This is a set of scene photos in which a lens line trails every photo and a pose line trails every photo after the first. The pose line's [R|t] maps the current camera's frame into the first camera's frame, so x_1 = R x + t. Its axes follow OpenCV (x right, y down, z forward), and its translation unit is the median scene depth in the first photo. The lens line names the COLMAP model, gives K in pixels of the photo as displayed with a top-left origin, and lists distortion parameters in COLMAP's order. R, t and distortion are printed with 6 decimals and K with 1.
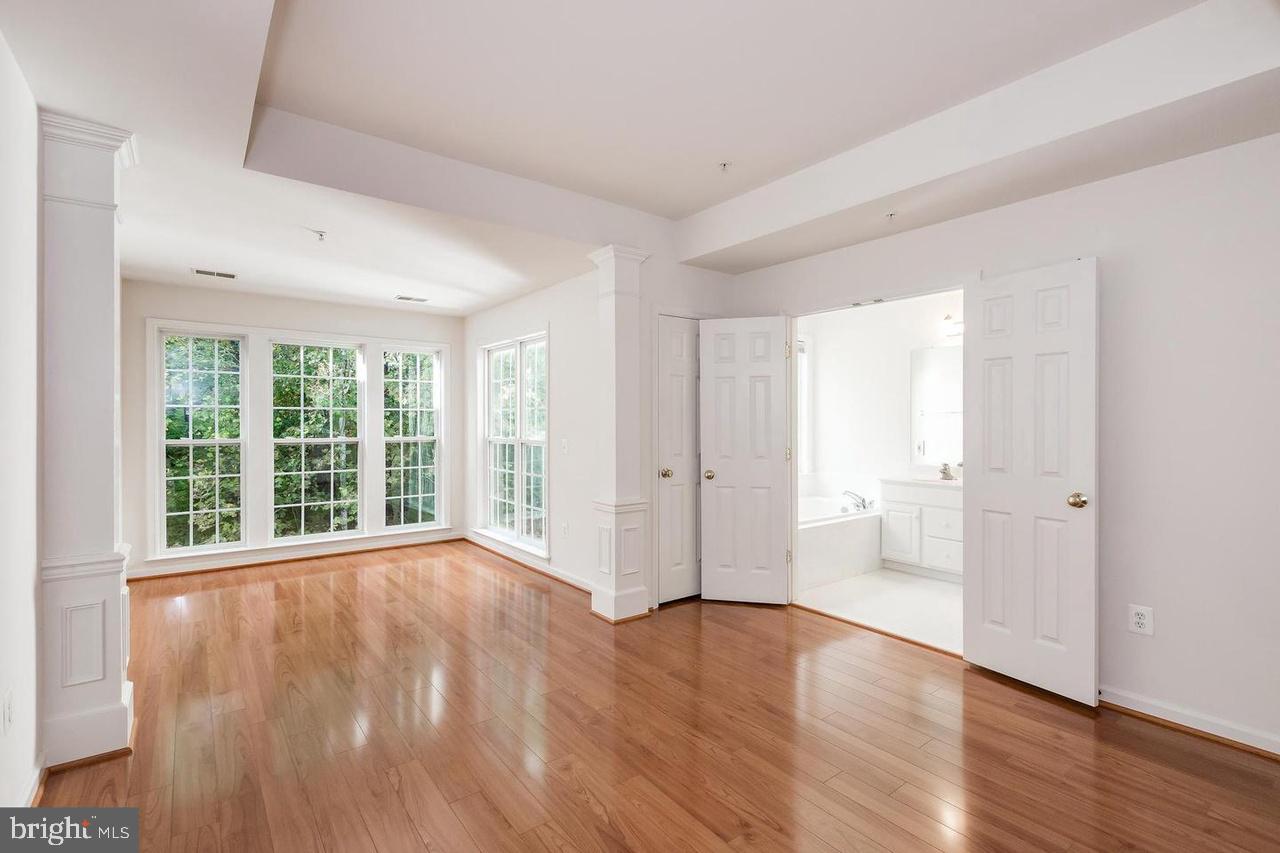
lens RADIAL K [[591.7, 0, 641.1], [0, 591.7, 414.7], [0, 0, 1]] dist [-0.001812, -0.000321]
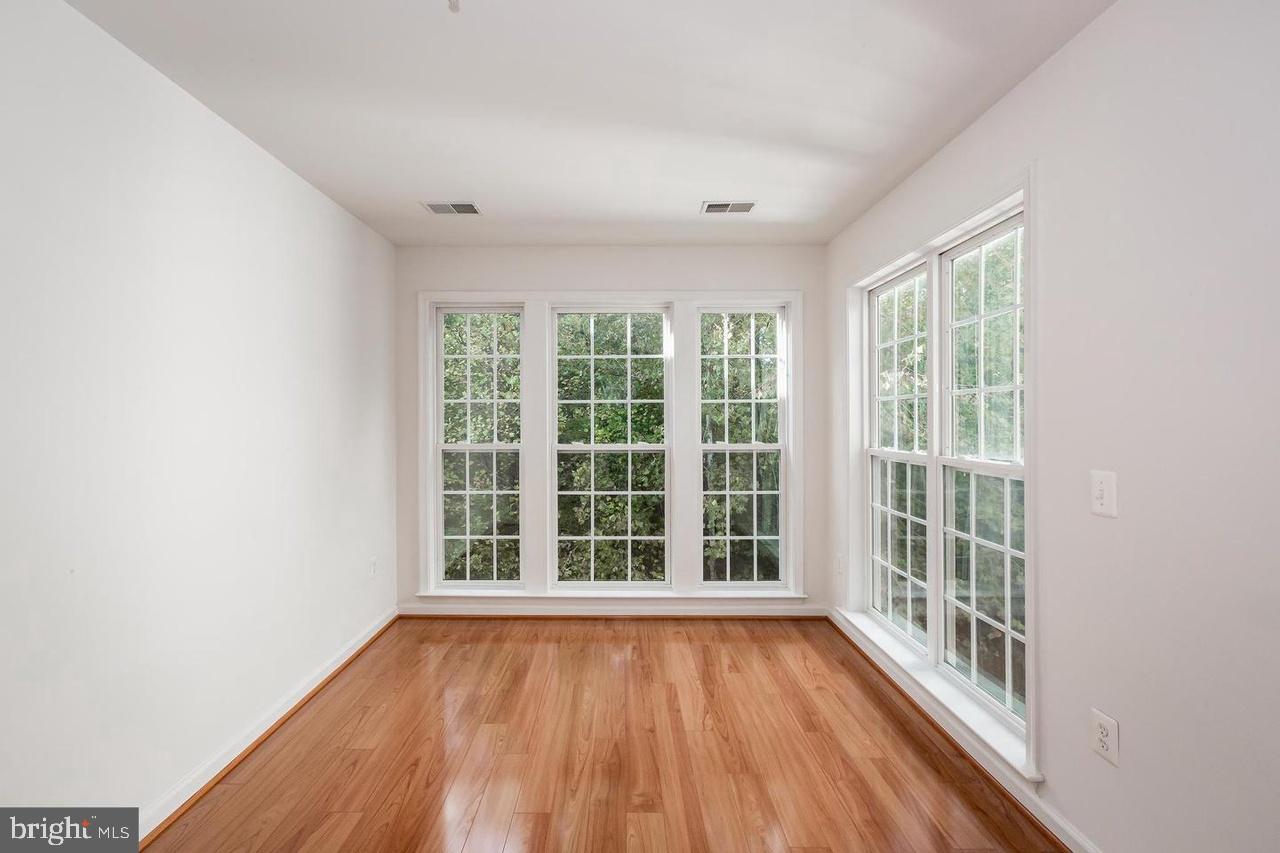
lens RADIAL K [[558.0, 0, 625.0], [0, 558.0, 424.7], [0, 0, 1]] dist [0.021035, -0.000092]
pose [[0.781916, 0.001561, -0.623382, -0.116986], [0.012219, 0.999766, 0.017830, 0.004729], [0.623265, -0.021559, 0.781714, 0.472939]]
